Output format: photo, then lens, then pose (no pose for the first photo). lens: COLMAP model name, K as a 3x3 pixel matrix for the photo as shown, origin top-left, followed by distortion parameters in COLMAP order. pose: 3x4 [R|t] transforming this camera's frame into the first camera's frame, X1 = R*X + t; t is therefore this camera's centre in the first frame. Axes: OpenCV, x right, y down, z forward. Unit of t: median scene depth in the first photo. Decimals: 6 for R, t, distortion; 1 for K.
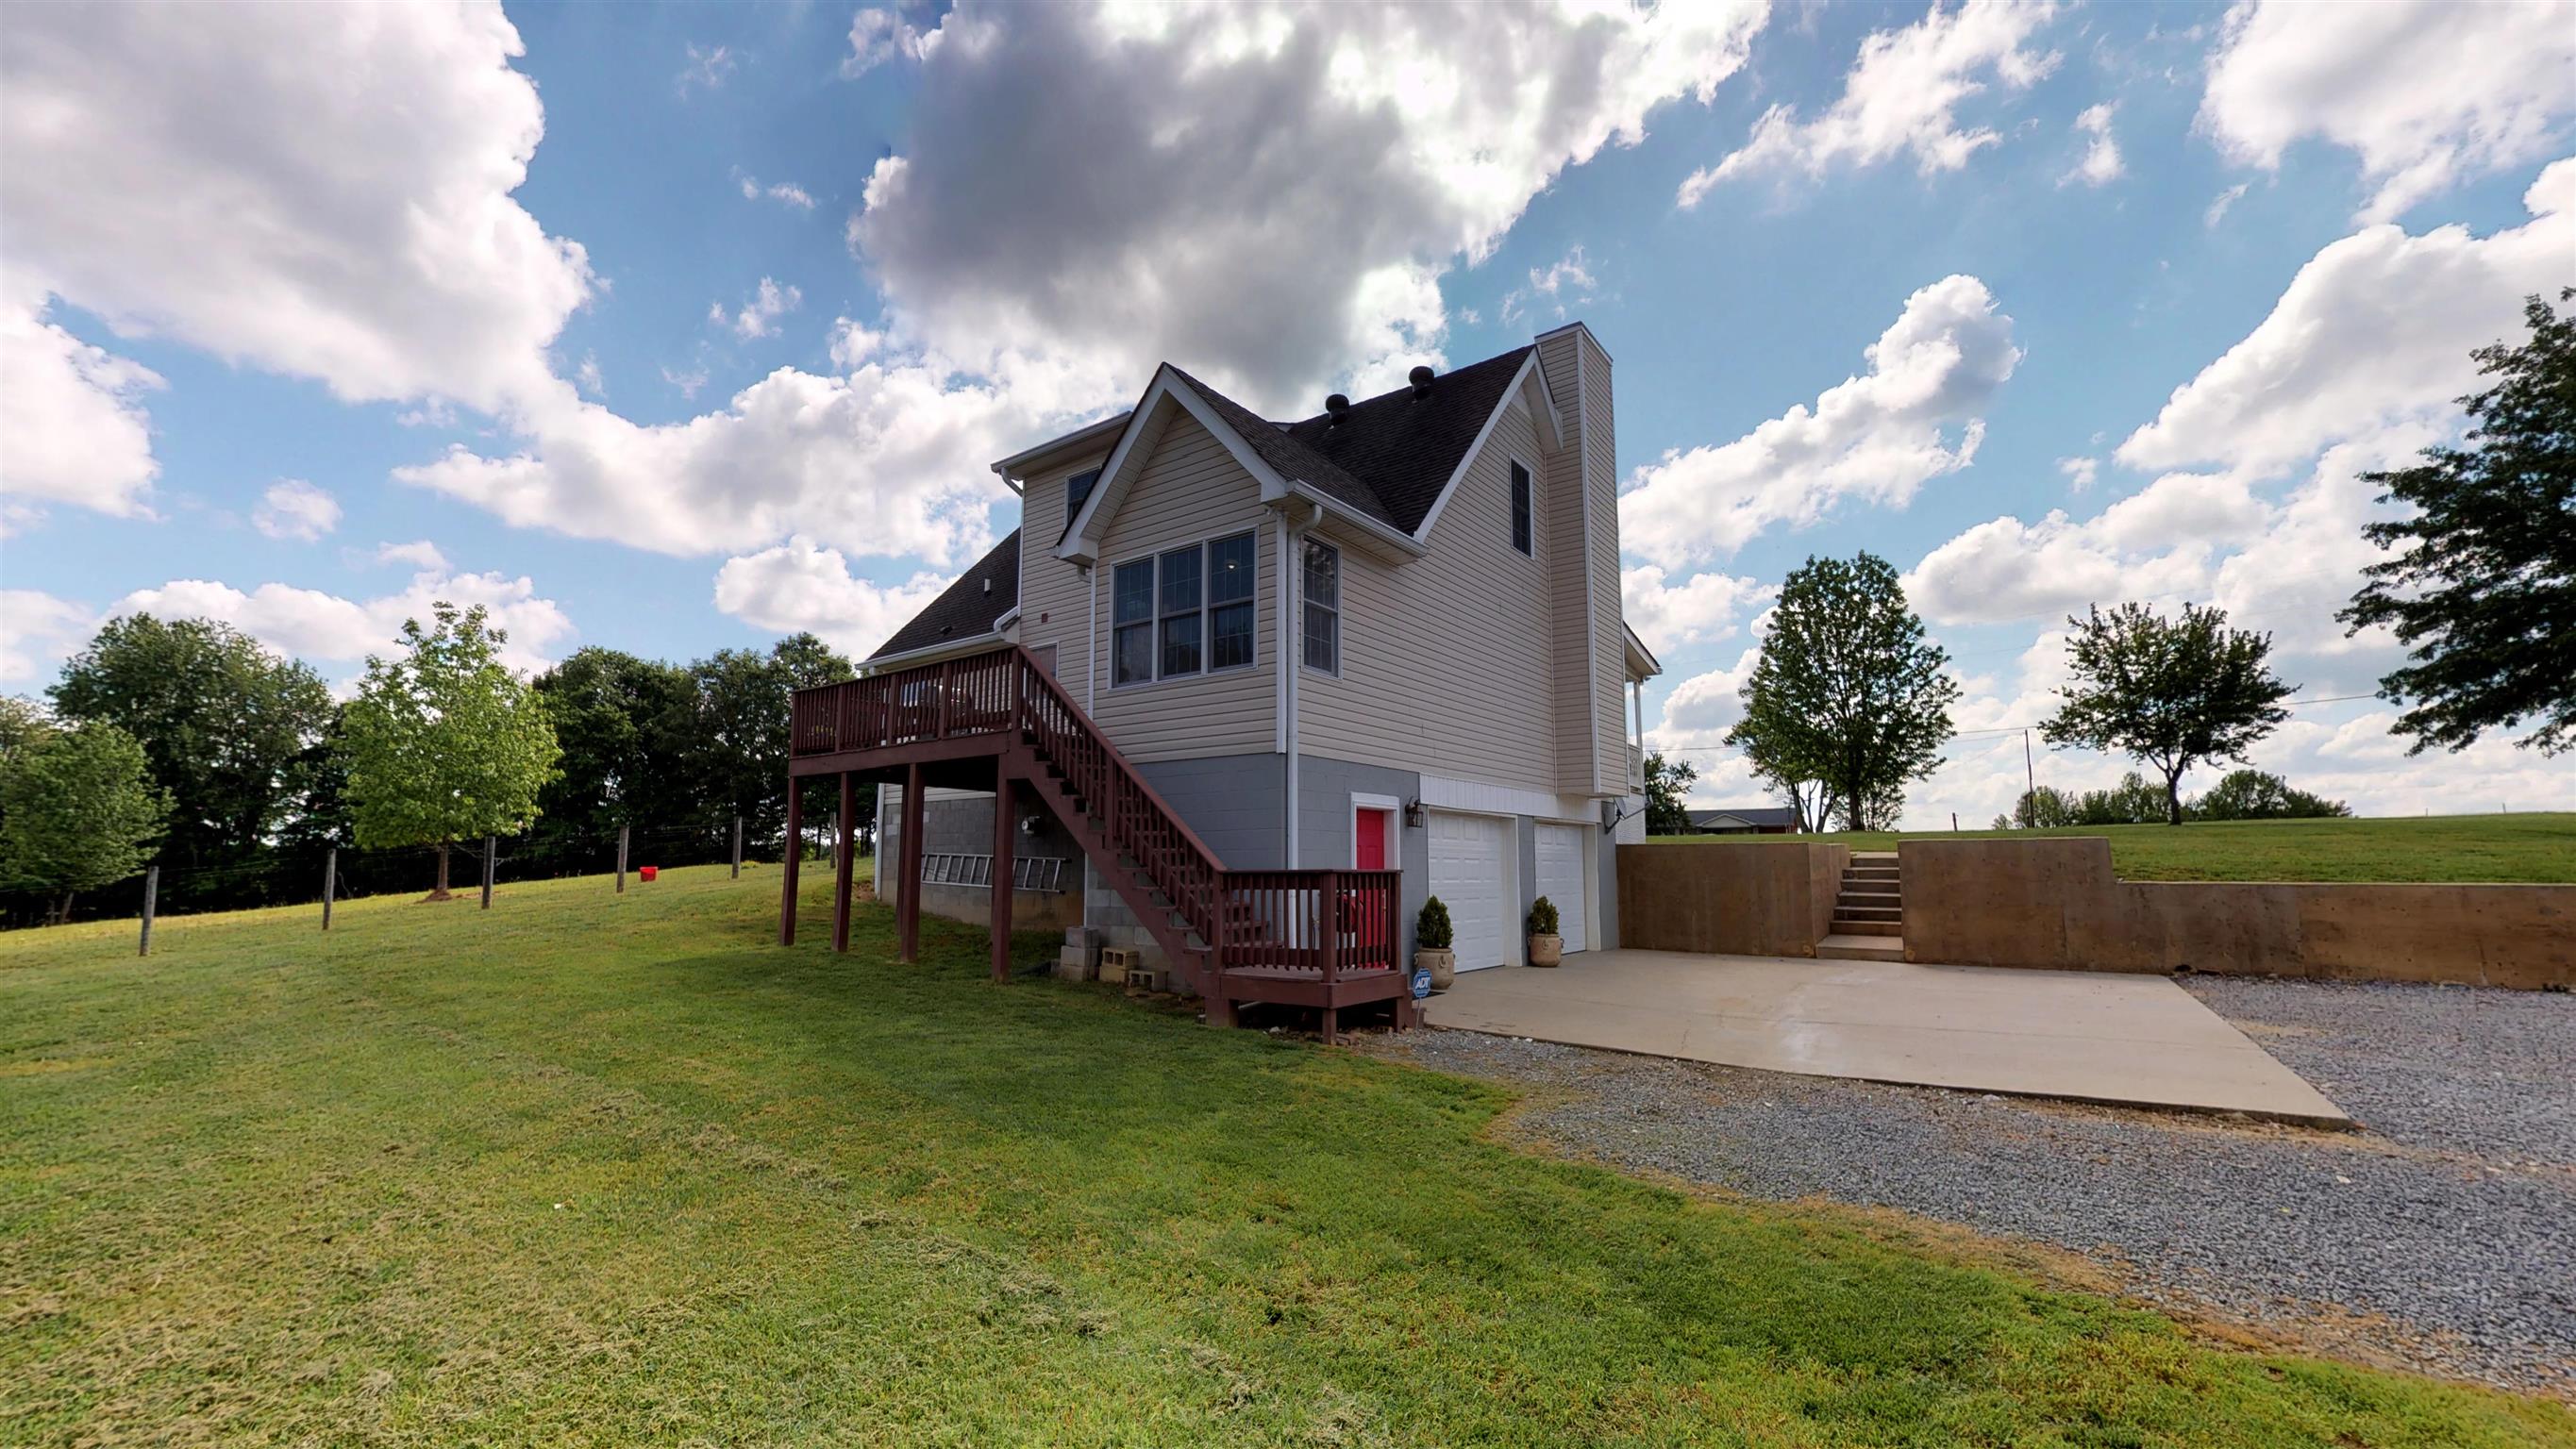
lens RADIAL K [[1000.7, 0, 1301.5], [0, 1000.7, 726.7], [0, 0, 1]] dist [0.005109, -0.000310]
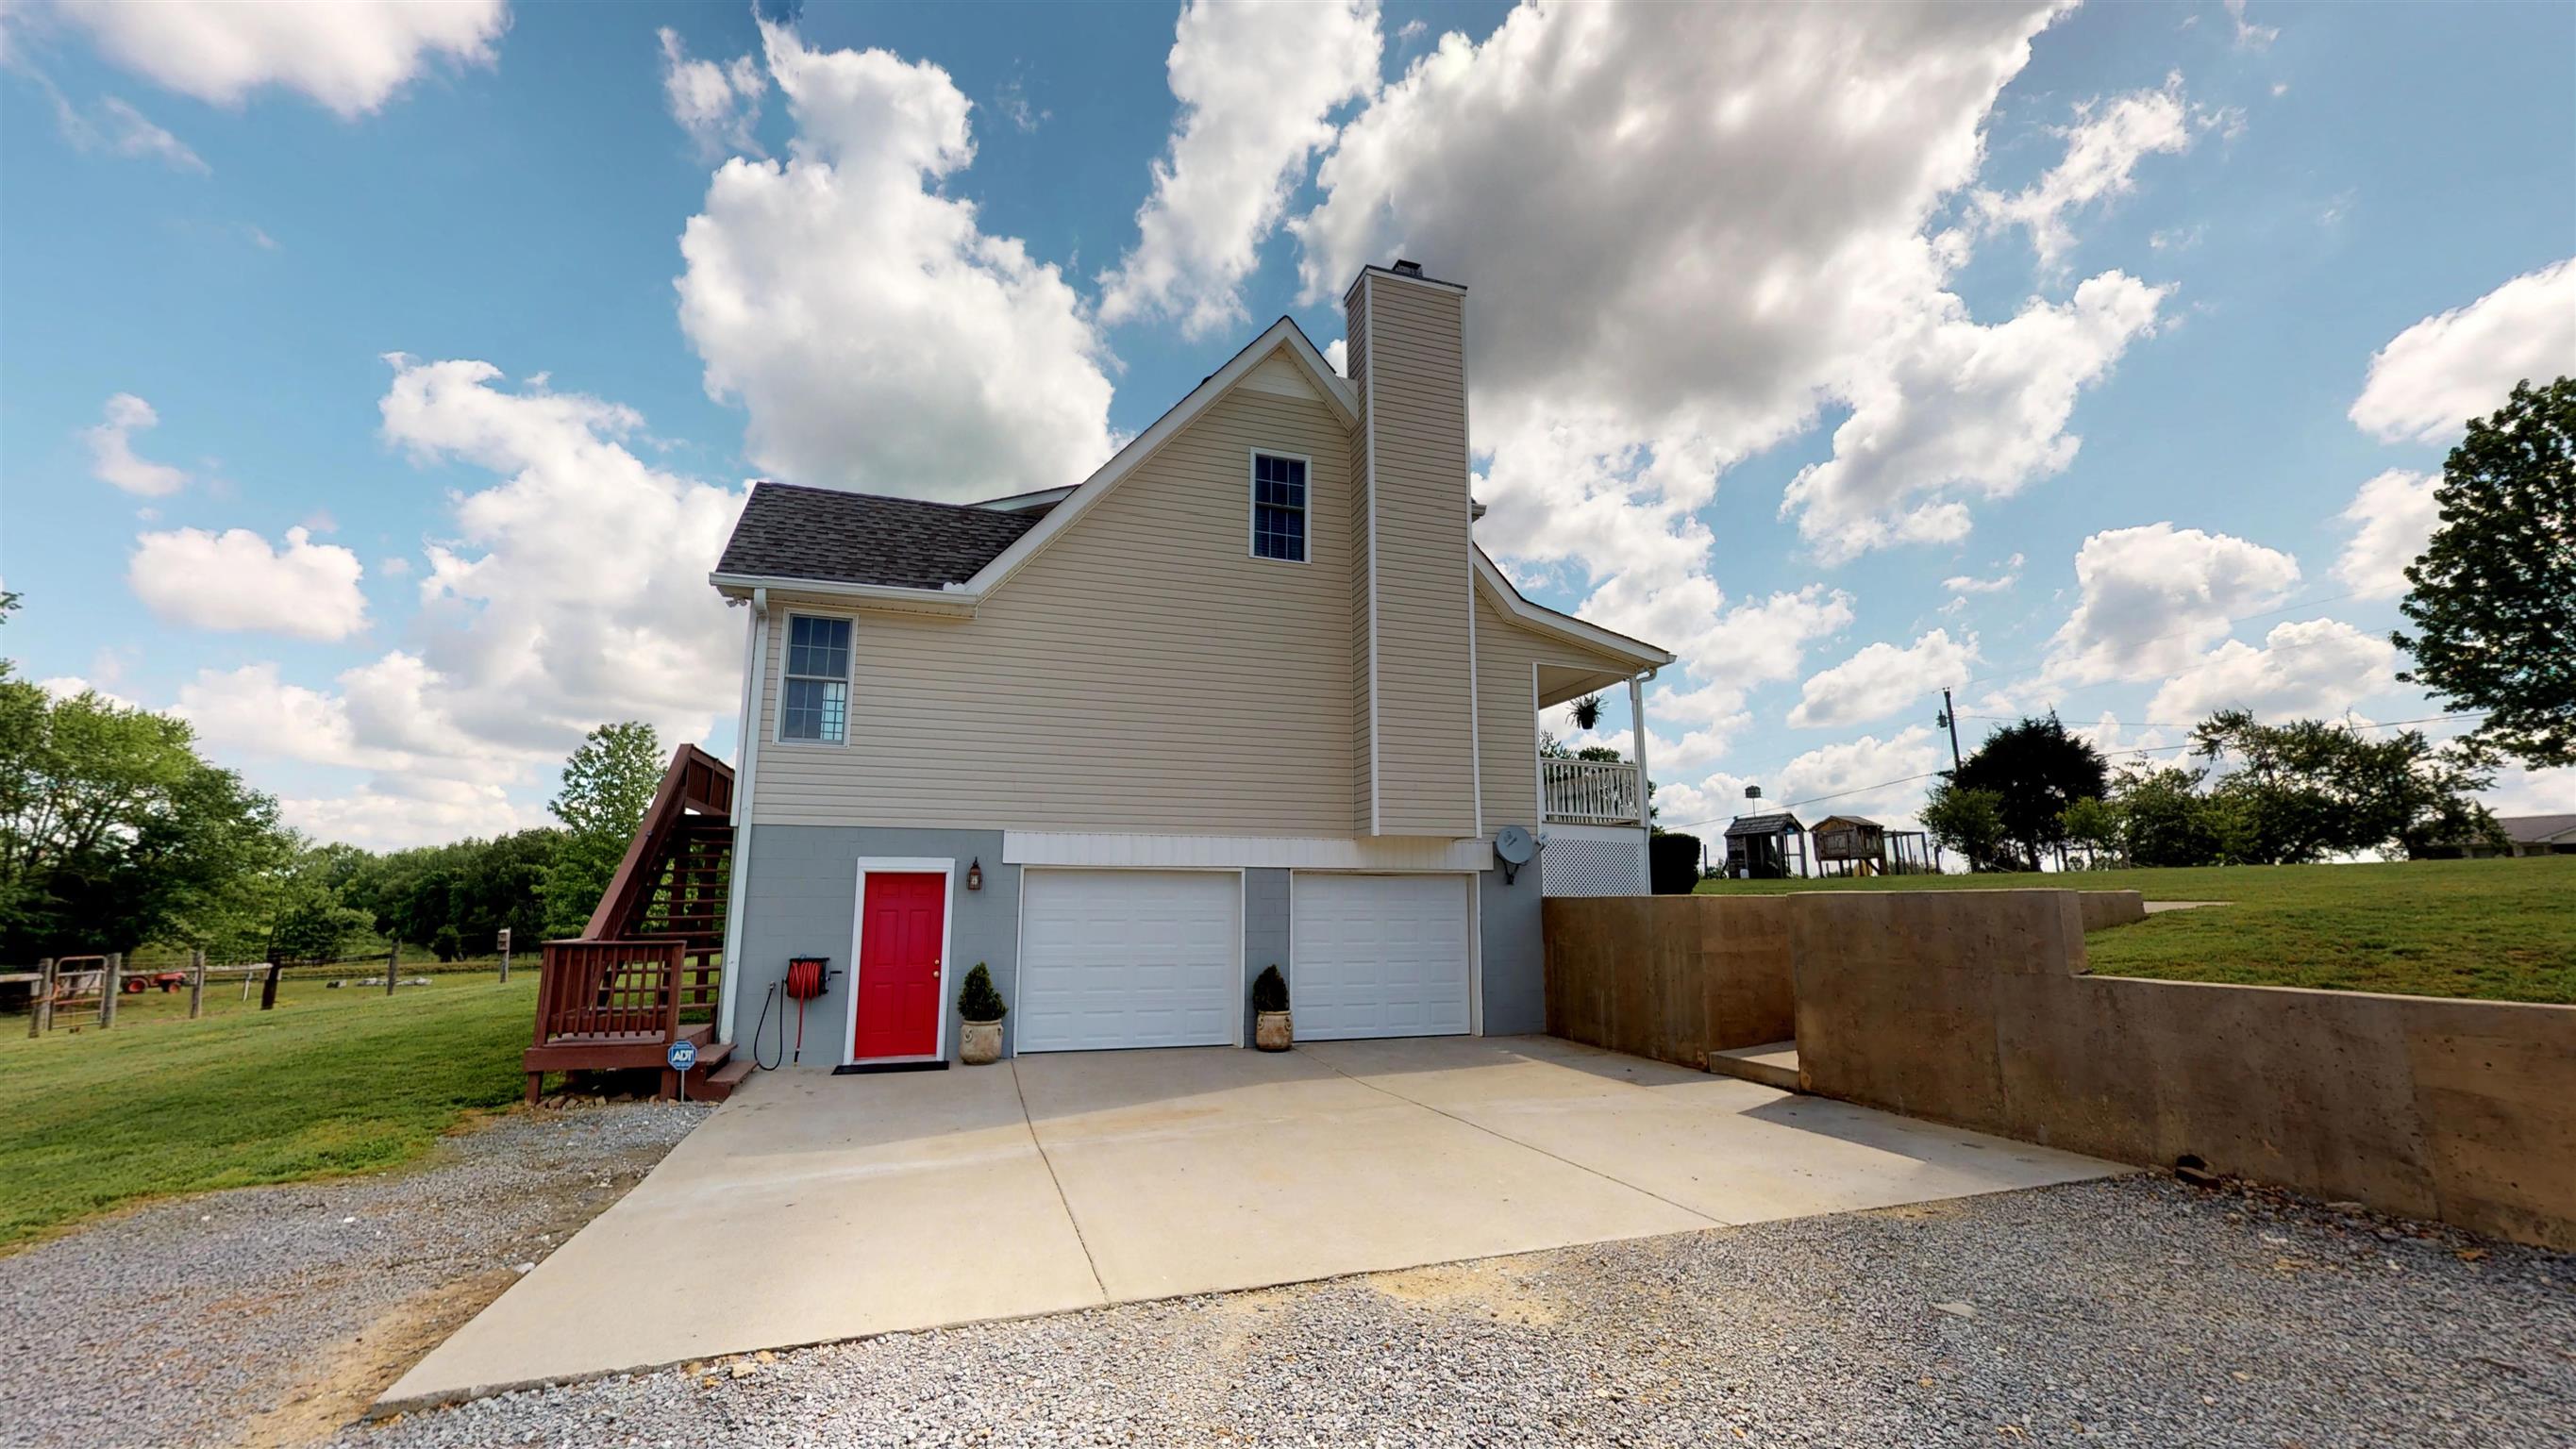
lens RADIAL K [[1000.7, 0, 1276.4], [0, 1000.7, 730.5], [0, 0, 1]] dist [0.005109, -0.000310]
pose [[0.812583, -0.099781, -0.574240, 0.789330], [0.081624, 0.995009, -0.057393, 0.023690], [0.577101, -0.000235, 0.816672, 0.335015]]
